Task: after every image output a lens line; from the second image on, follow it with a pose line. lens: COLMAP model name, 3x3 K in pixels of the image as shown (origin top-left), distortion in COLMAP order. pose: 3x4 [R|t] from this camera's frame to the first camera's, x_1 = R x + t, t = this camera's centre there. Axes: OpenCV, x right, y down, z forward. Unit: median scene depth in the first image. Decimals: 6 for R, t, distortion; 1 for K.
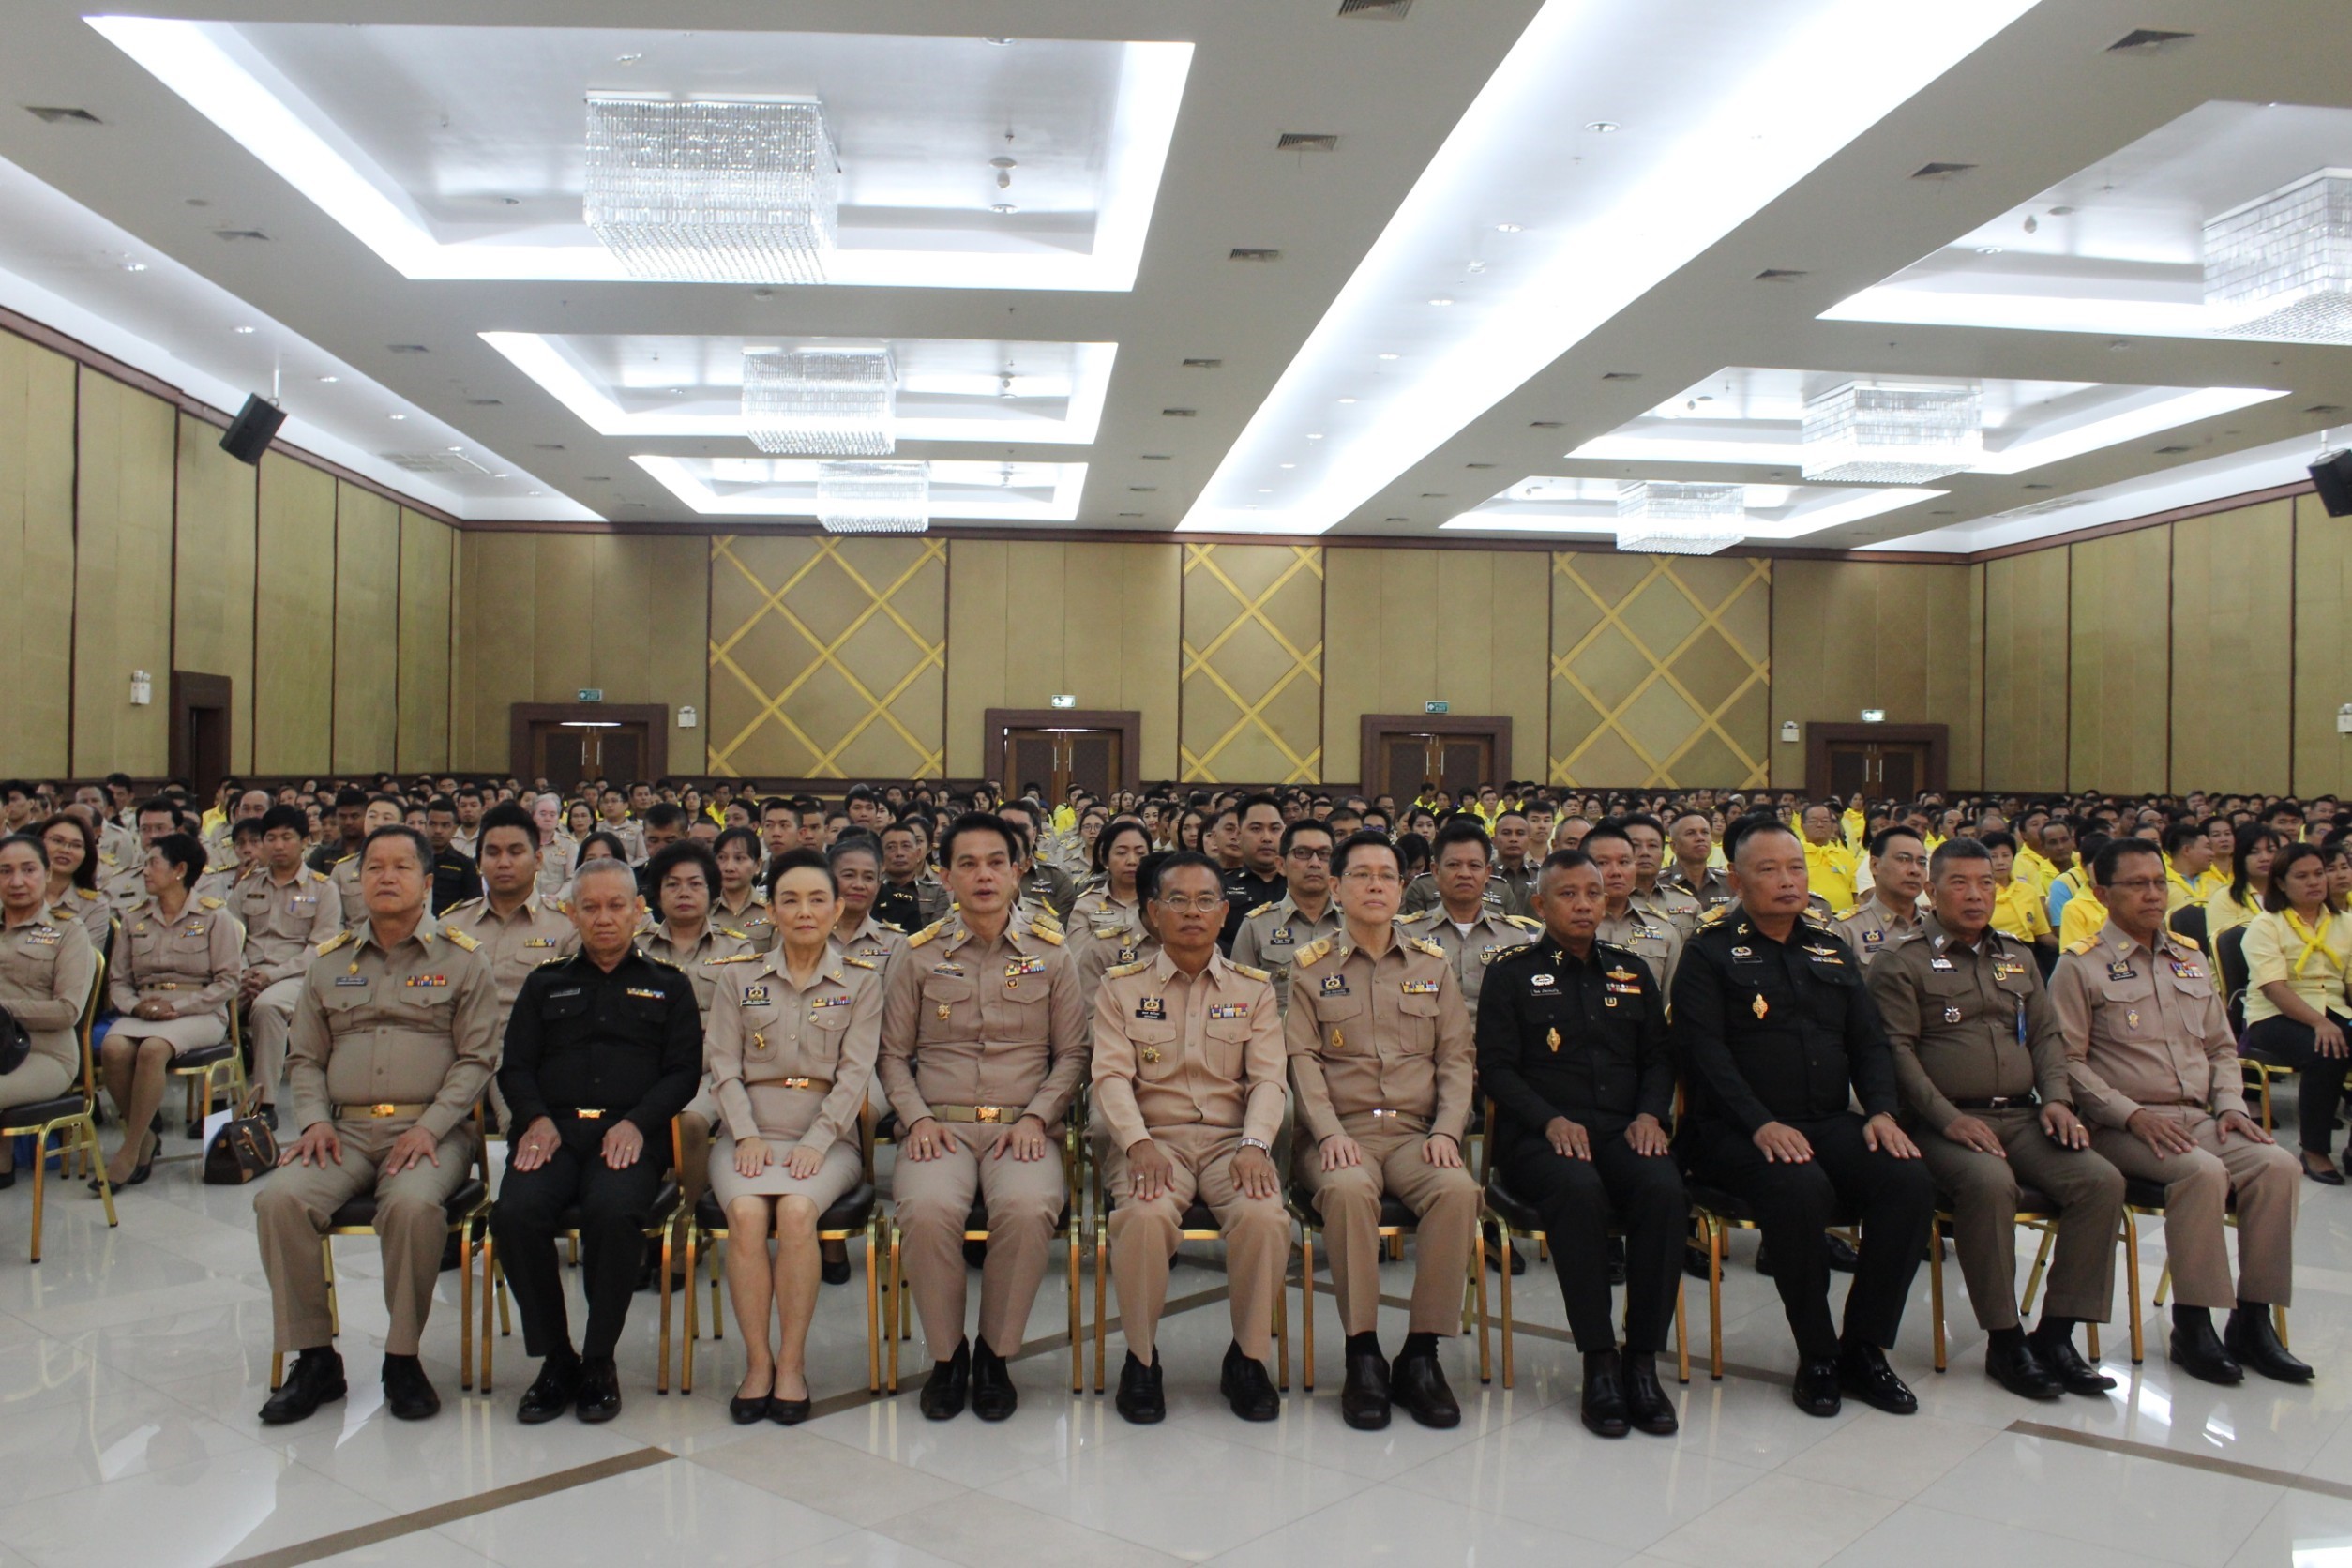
lens RADIAL K [[2094.7, 0, 1176.0], [0, 2094.7, 784.0], [0, 0, 1]] dist [-0.150517, 0.121584]
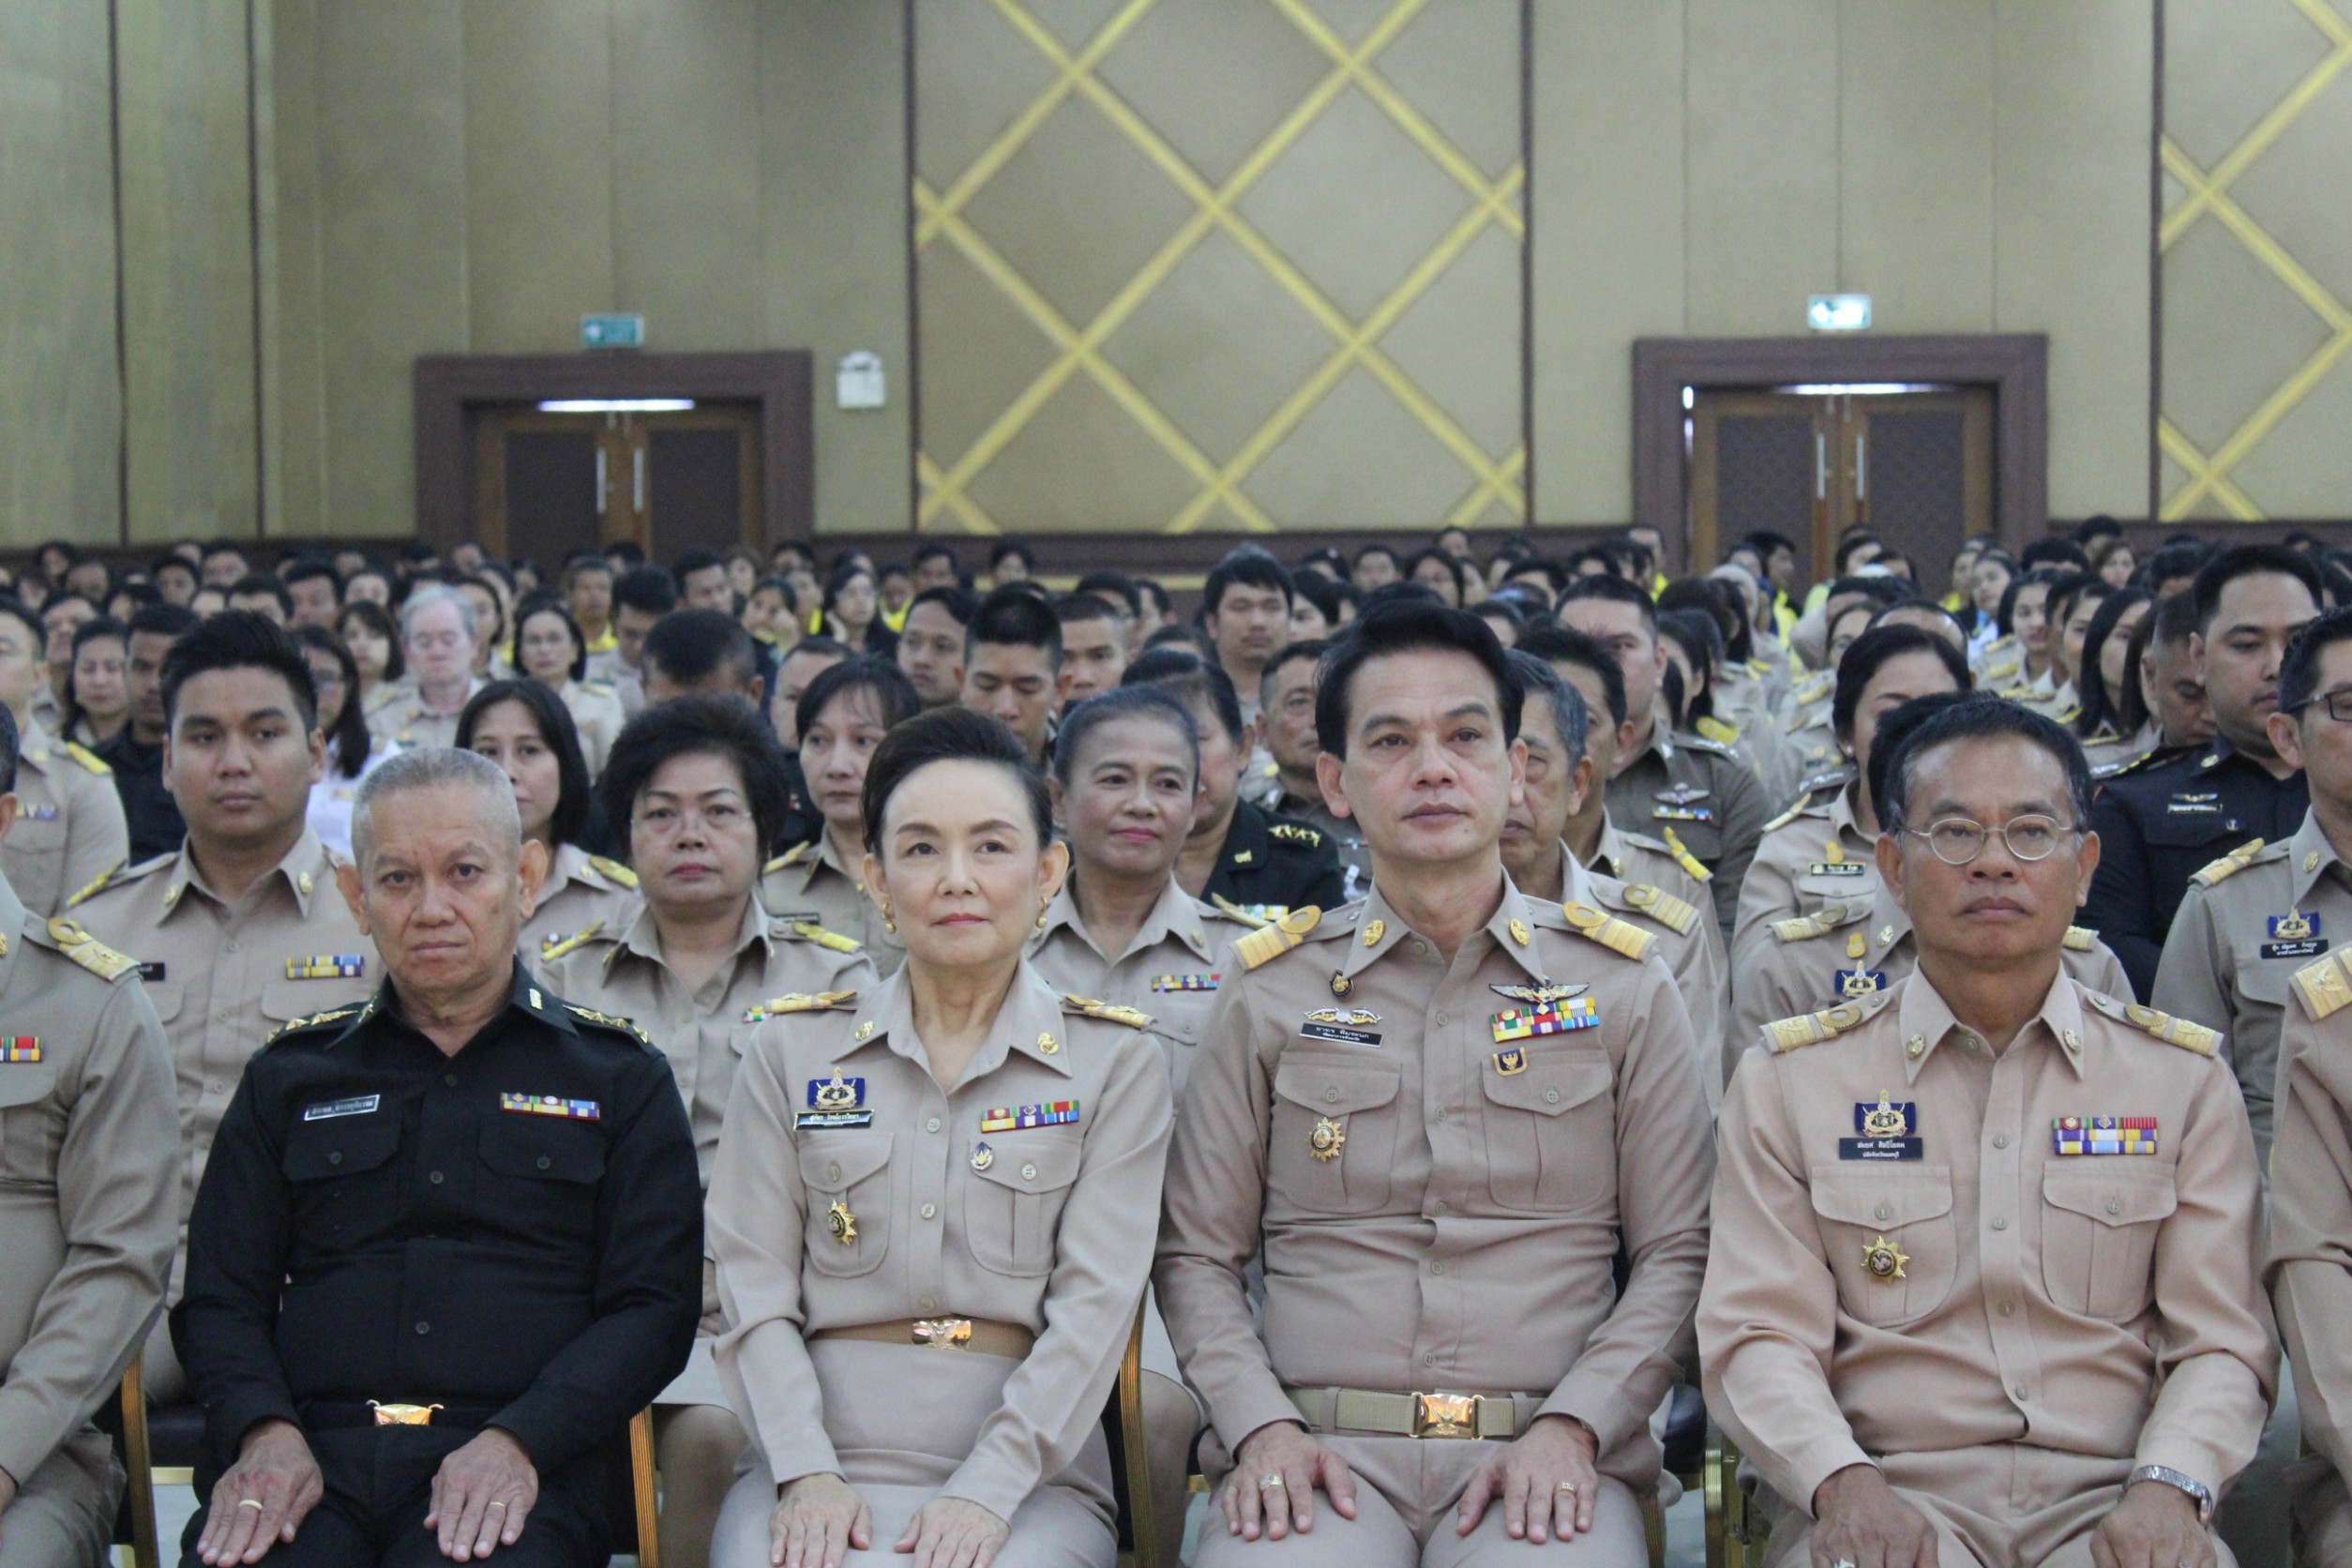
lens RADIAL K [[5455.7, 0, 1172.6], [0, 5455.7, 781.1], [0, 0, 1]] dist [0.024621, 0.703673]
pose [[0.982686, -0.014641, -0.184701, 0.041835], [0.022797, 0.998853, 0.042111, 0.003150], [0.183873, -0.045593, 0.981892, 0.036810]]
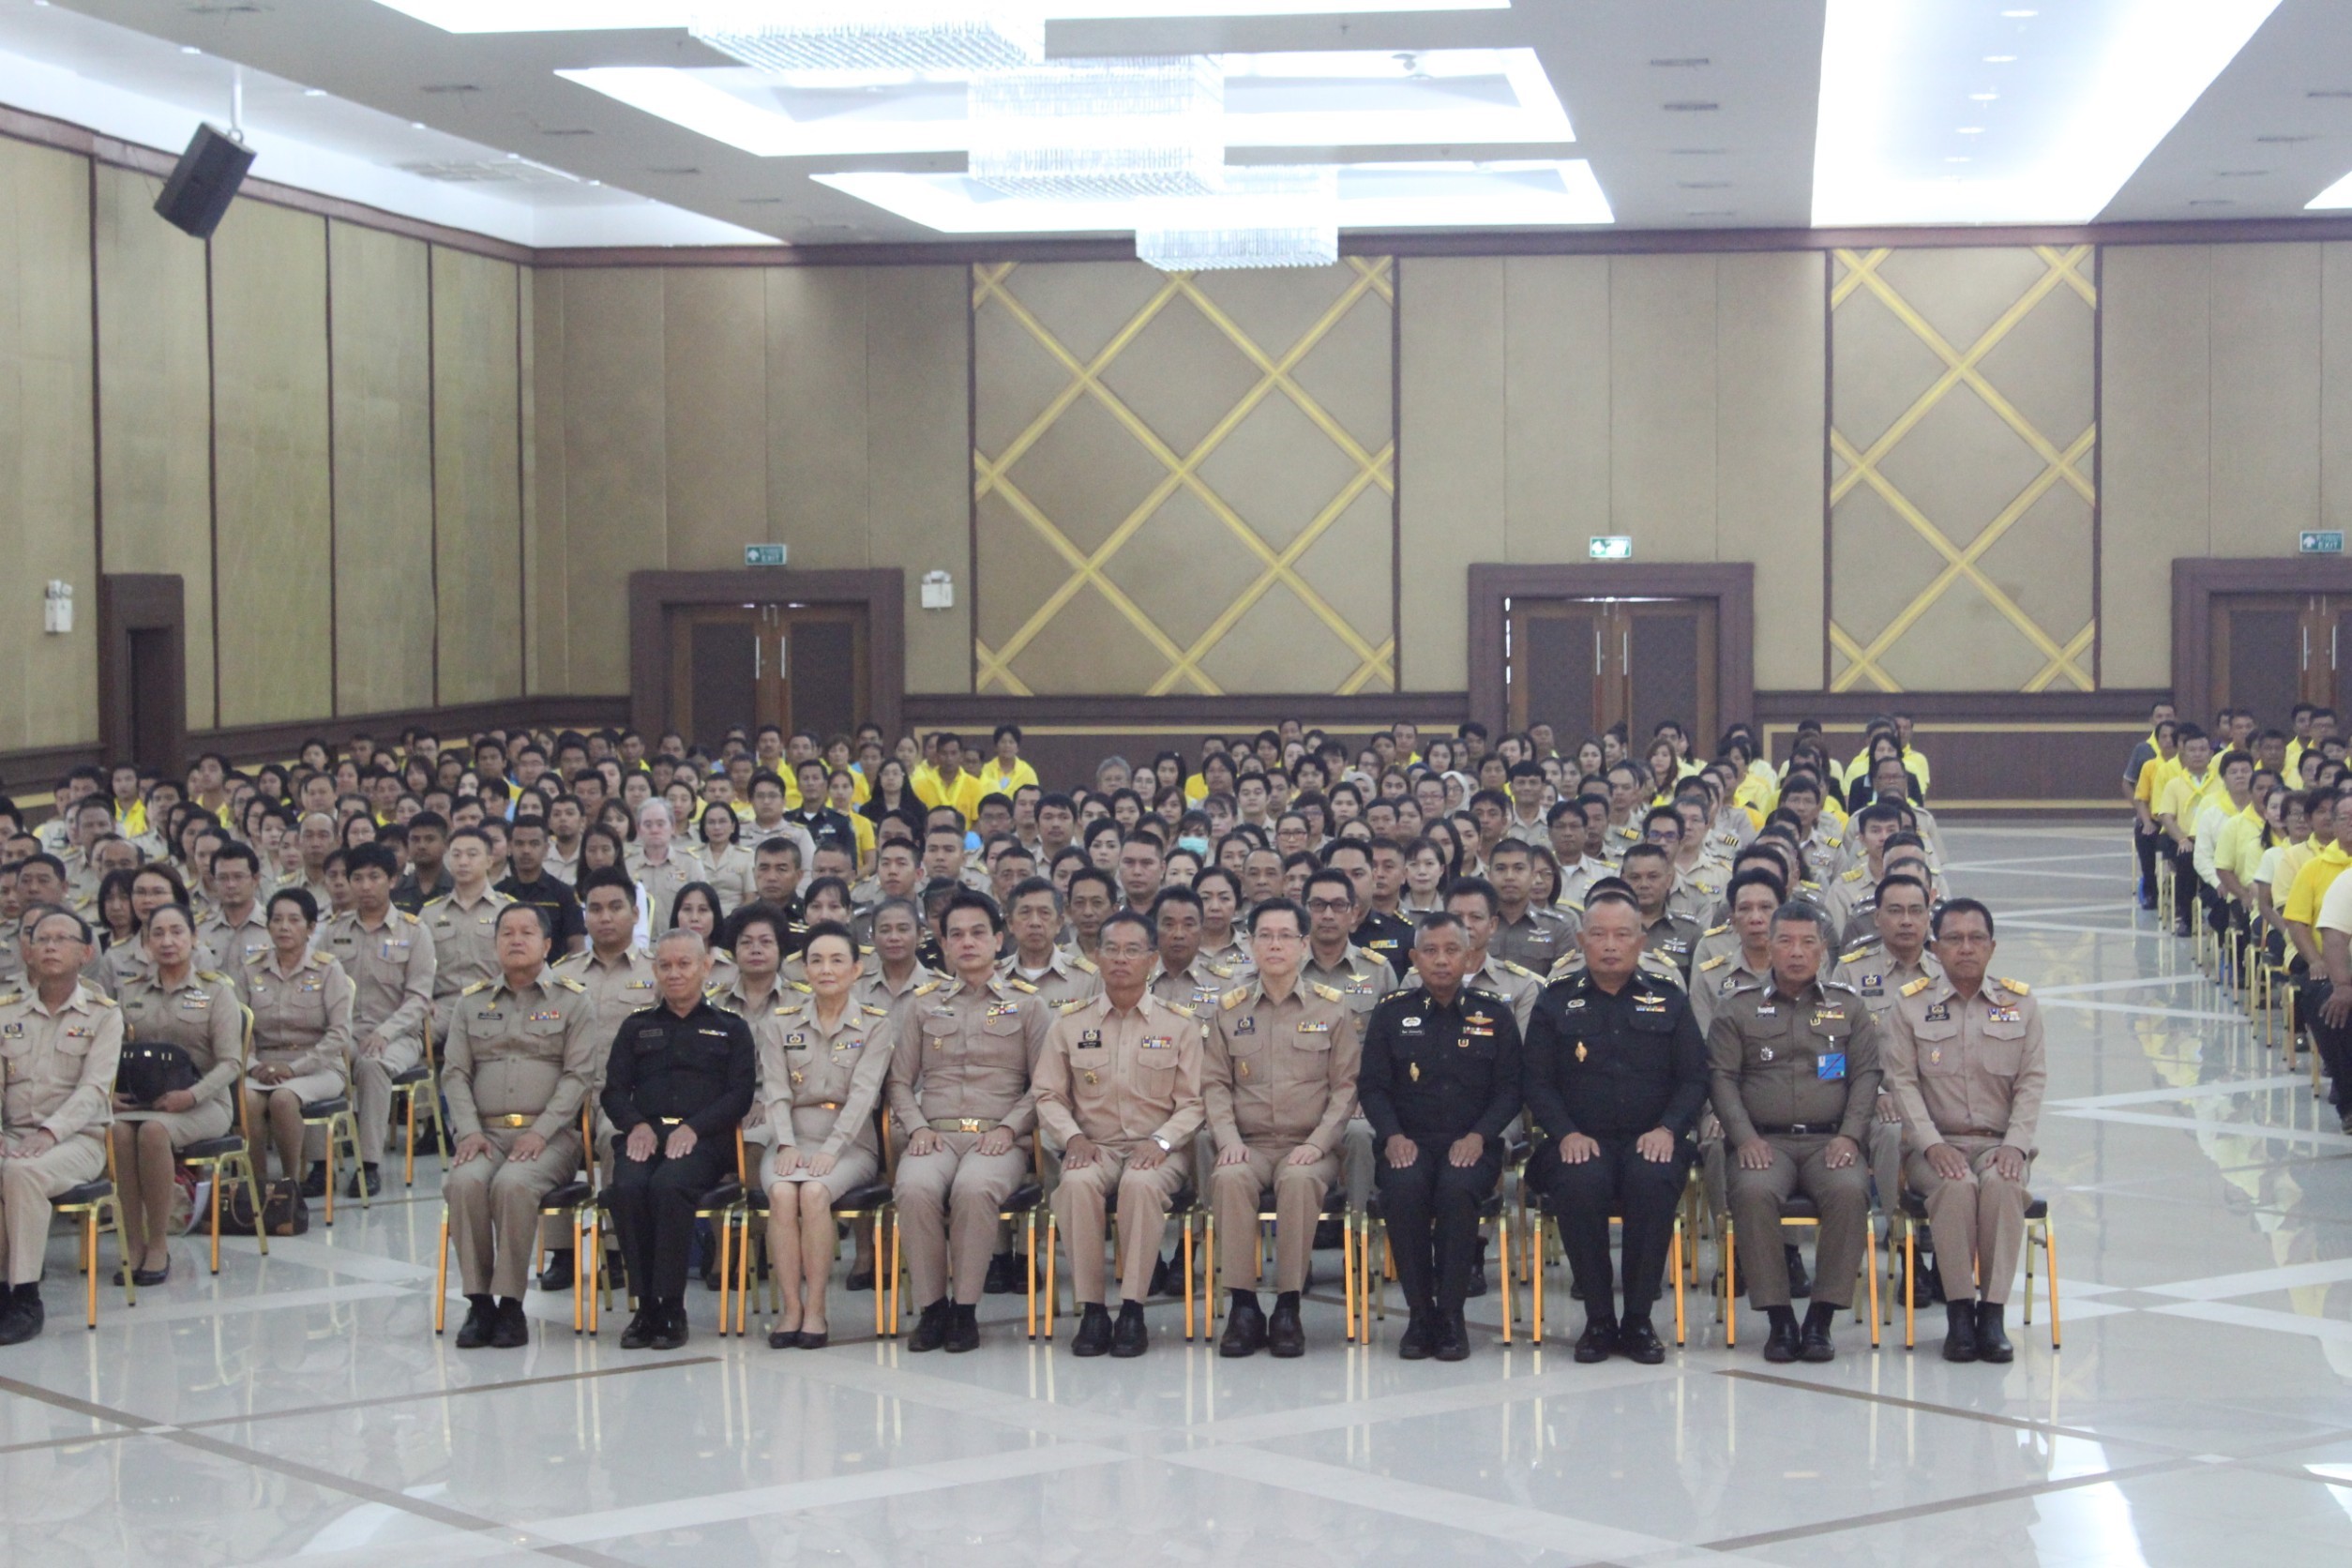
lens RADIAL K [[4442.2, 0, 1176.0], [0, 4442.2, 784.0], [0, 0, 1]] dist [-0.010782, 0.089977]
pose [[0.981574, -0.012024, -0.190702, 0.269924], [0.017743, 0.999442, 0.028310, -0.061012], [0.190255, -0.031172, 0.981240, -0.799852]]
